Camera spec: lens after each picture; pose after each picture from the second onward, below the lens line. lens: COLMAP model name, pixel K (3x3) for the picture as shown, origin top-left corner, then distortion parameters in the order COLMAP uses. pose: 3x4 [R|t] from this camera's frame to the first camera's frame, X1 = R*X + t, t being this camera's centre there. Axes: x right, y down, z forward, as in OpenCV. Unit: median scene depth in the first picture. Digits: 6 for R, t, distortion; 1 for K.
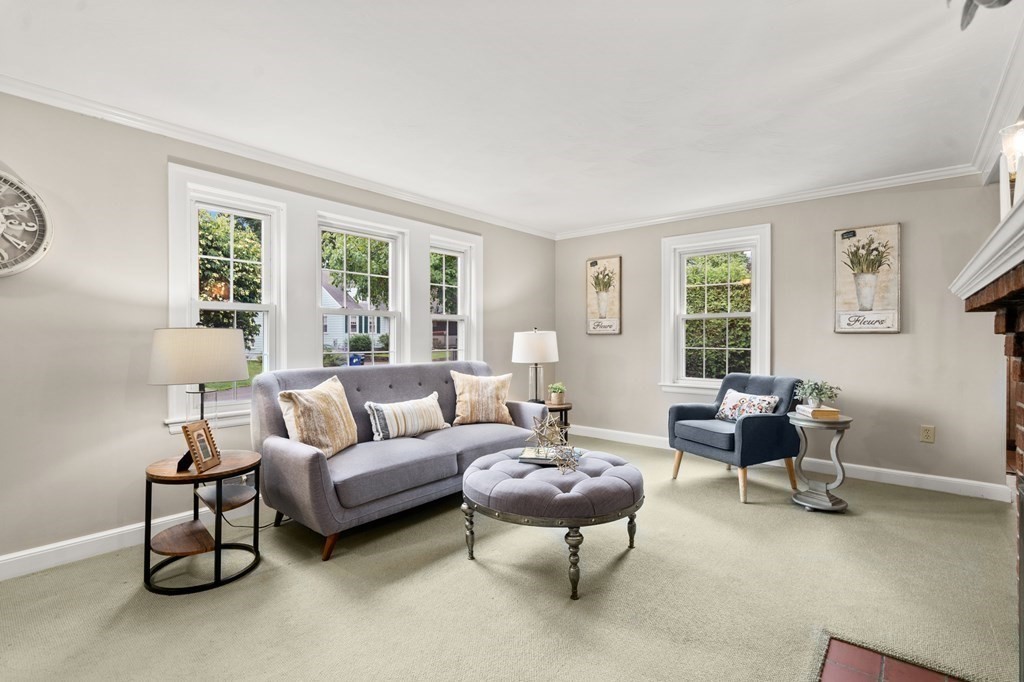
lens RADIAL K [[494.9, 0, 518.5], [0, 494.9, 323.2], [0, 0, 1]] dist [0.124600, -0.000014]
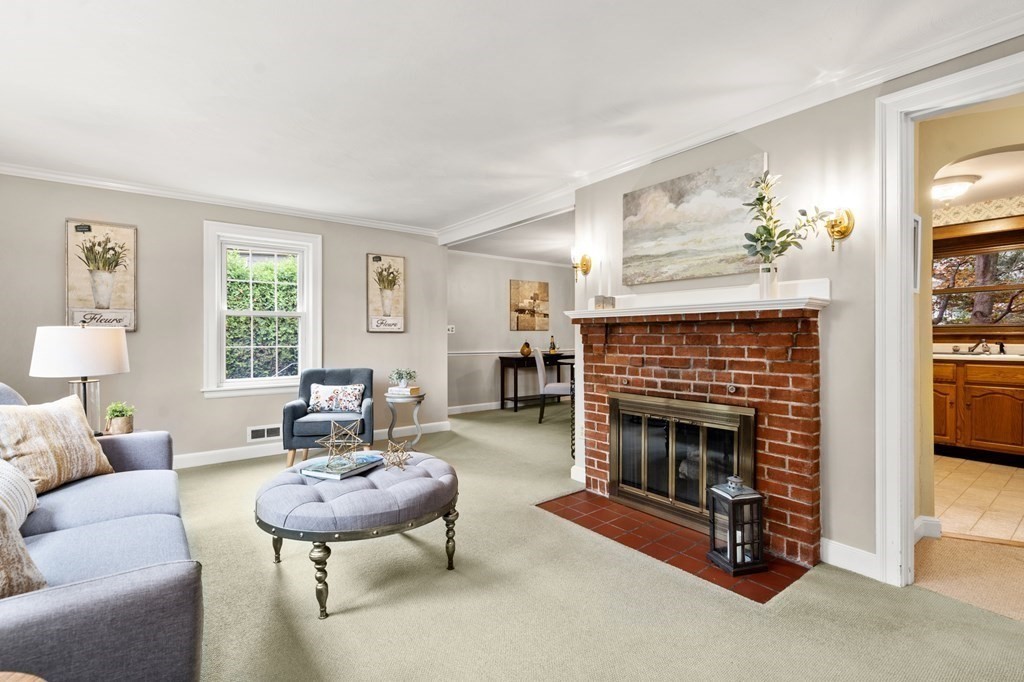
lens RADIAL K [[478.1, 0, 510.3], [0, 478.1, 343.9], [0, 0, 1]] dist [0.000607, 0.000415]
pose [[0.257517, -0.013928, 0.966173, -0.384162], [-0.028800, 0.999341, 0.022082, 0.009635], [-0.965844, -0.033512, 0.256947, 0.287037]]
